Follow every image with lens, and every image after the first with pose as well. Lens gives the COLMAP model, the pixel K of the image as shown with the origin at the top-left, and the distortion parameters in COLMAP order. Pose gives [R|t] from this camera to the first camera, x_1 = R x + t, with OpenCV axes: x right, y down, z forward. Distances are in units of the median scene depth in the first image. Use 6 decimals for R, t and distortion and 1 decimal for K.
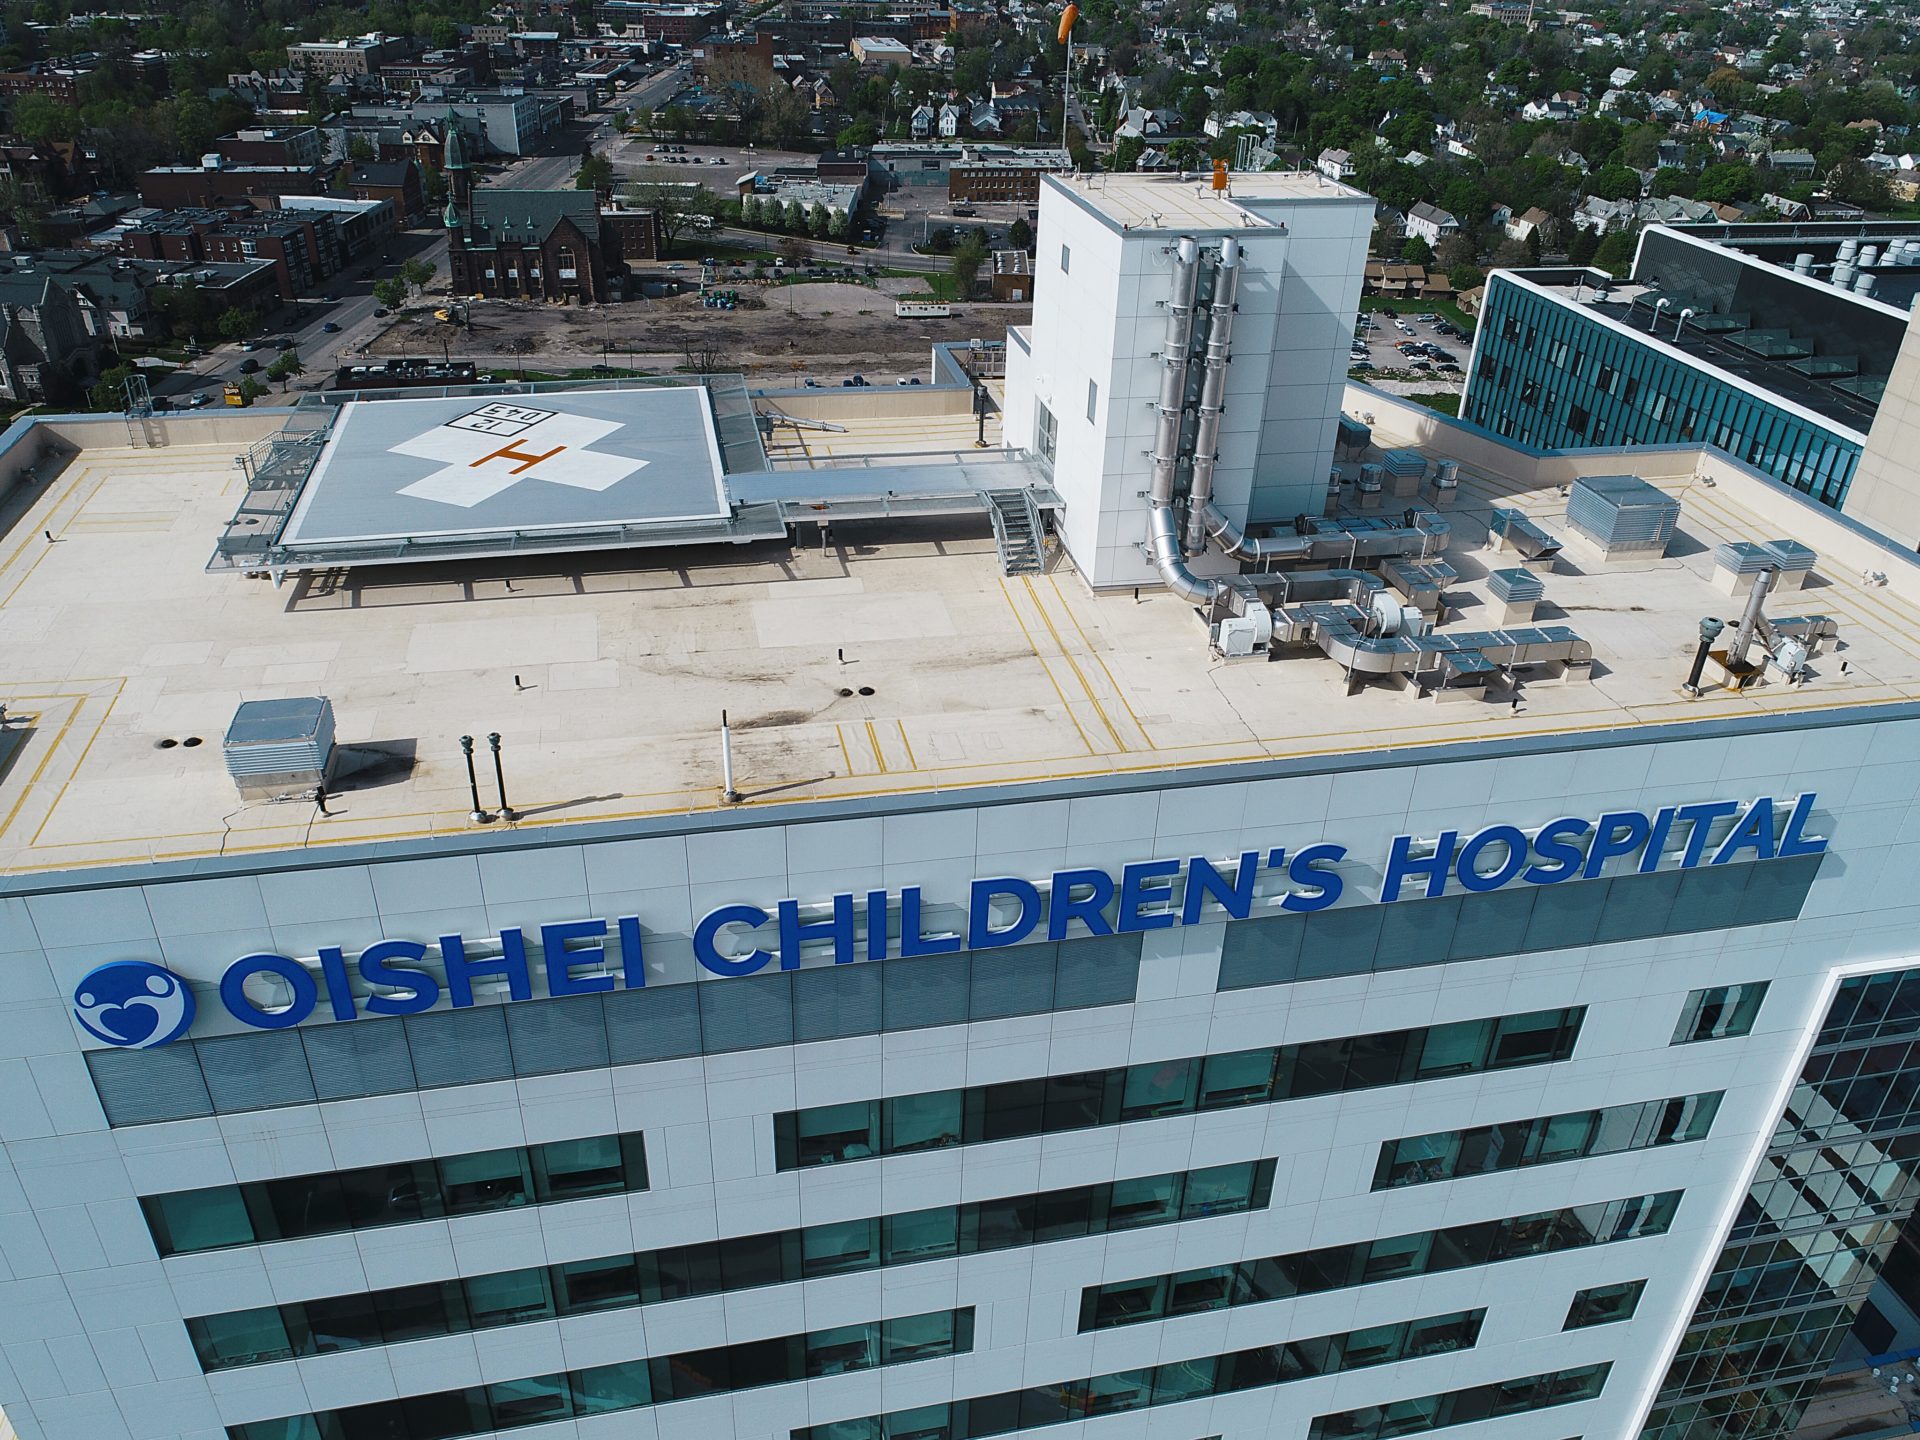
lens RADIAL K [[1441.2, 0, 970.2], [0, 1441.2, 721.1], [0, 0, 1]] dist [-0.007980, -0.000280]
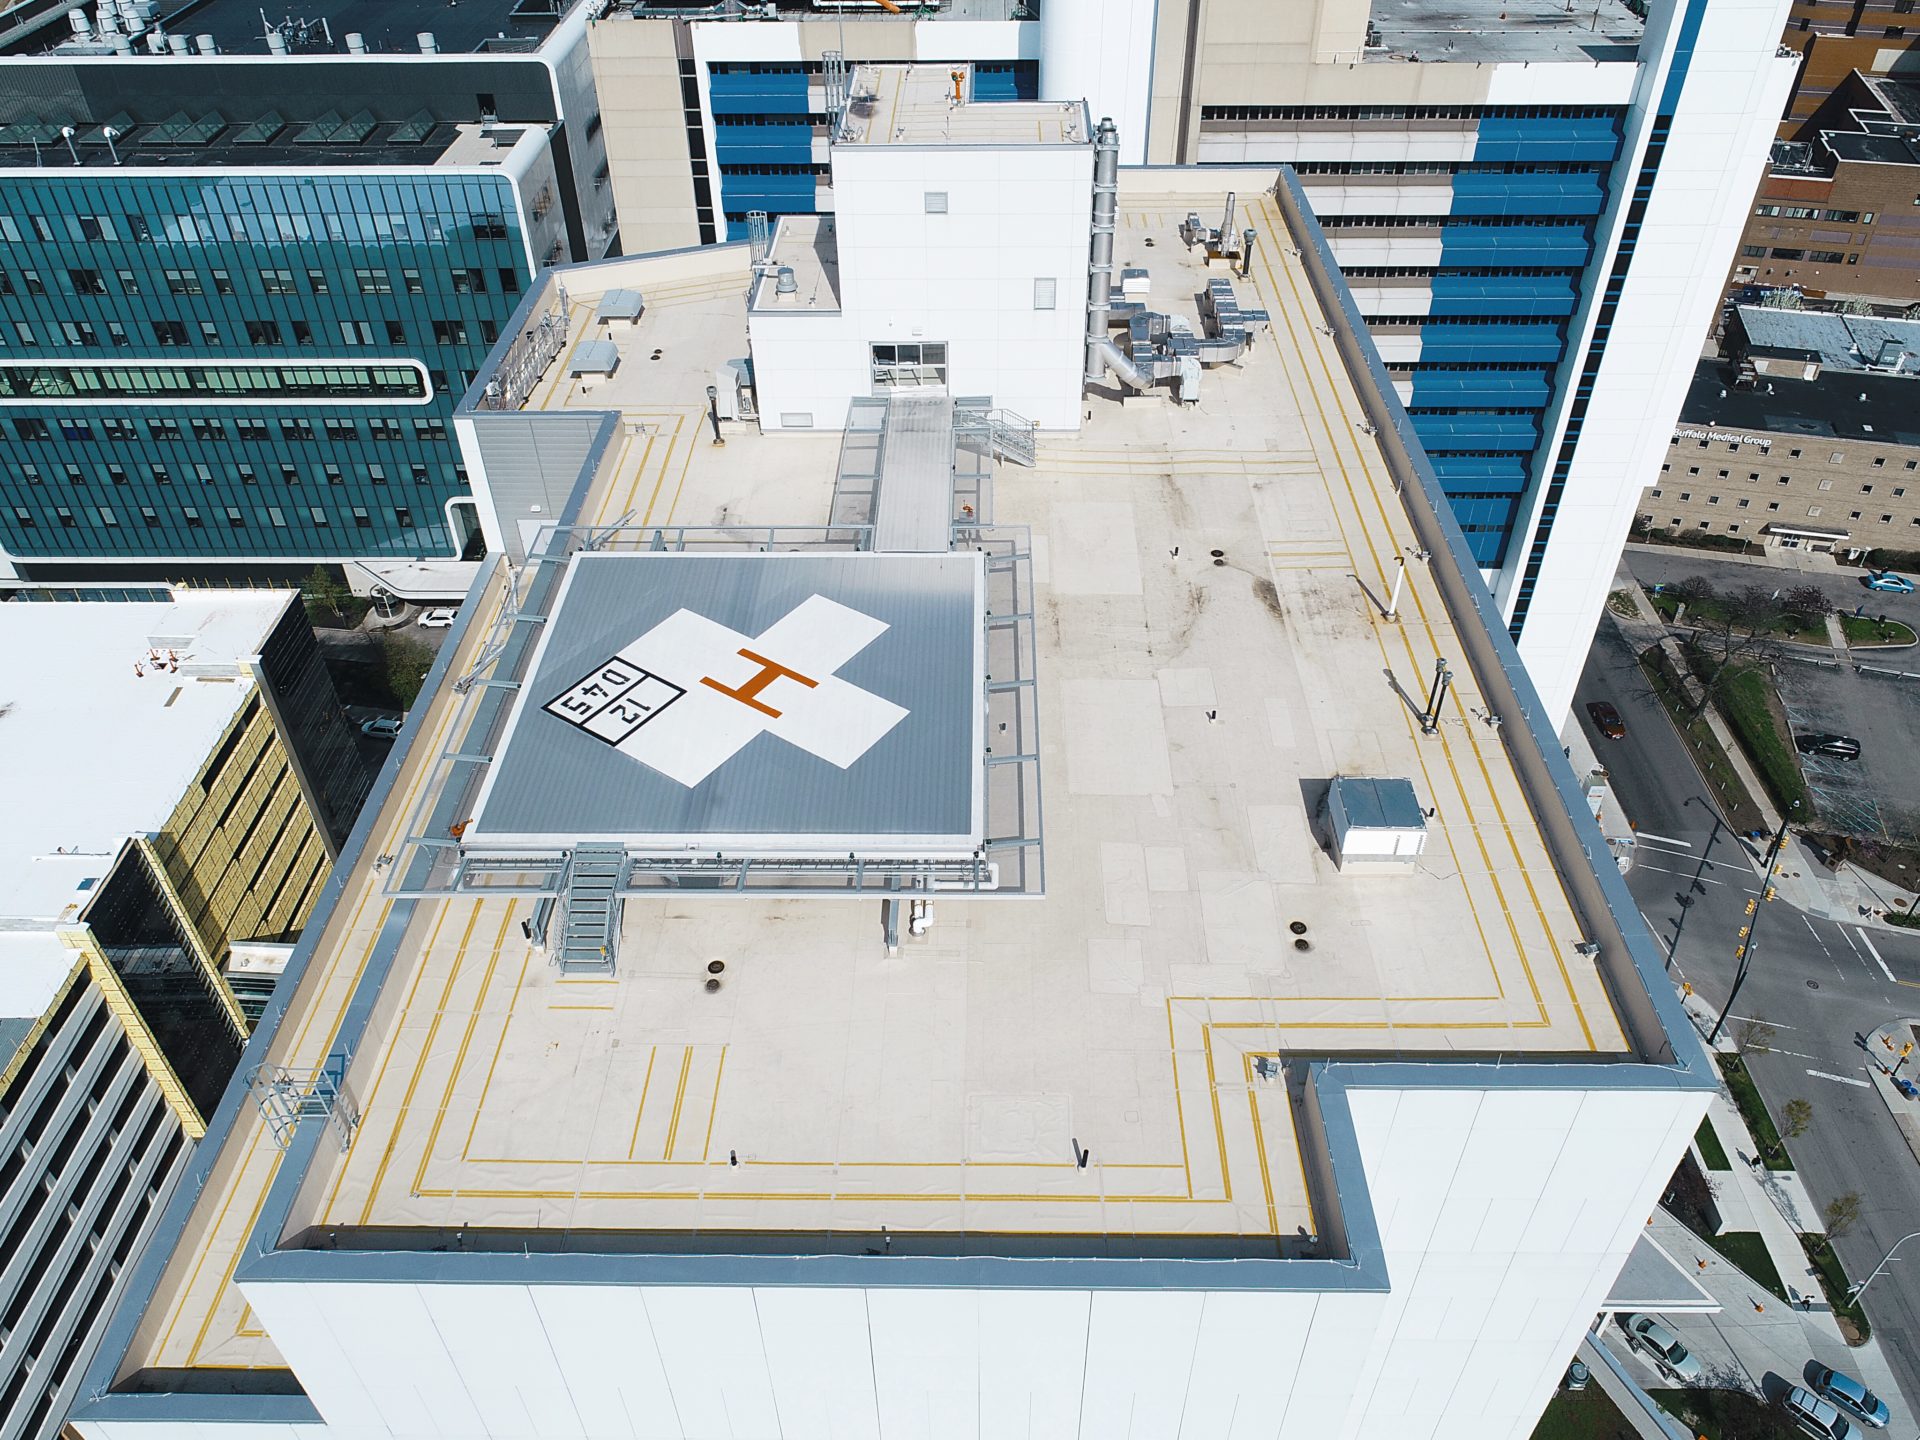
lens RADIAL K [[1441.2, 0, 963.1], [0, 1441.2, 720.4], [0, 0, 1]] dist [-0.007980, -0.000280]
pose [[0.222238, -0.649394, 0.727254, -0.158017], [0.506922, 0.714123, 0.482761, -0.088919], [-0.832851, 0.261373, 0.487897, 0.085791]]
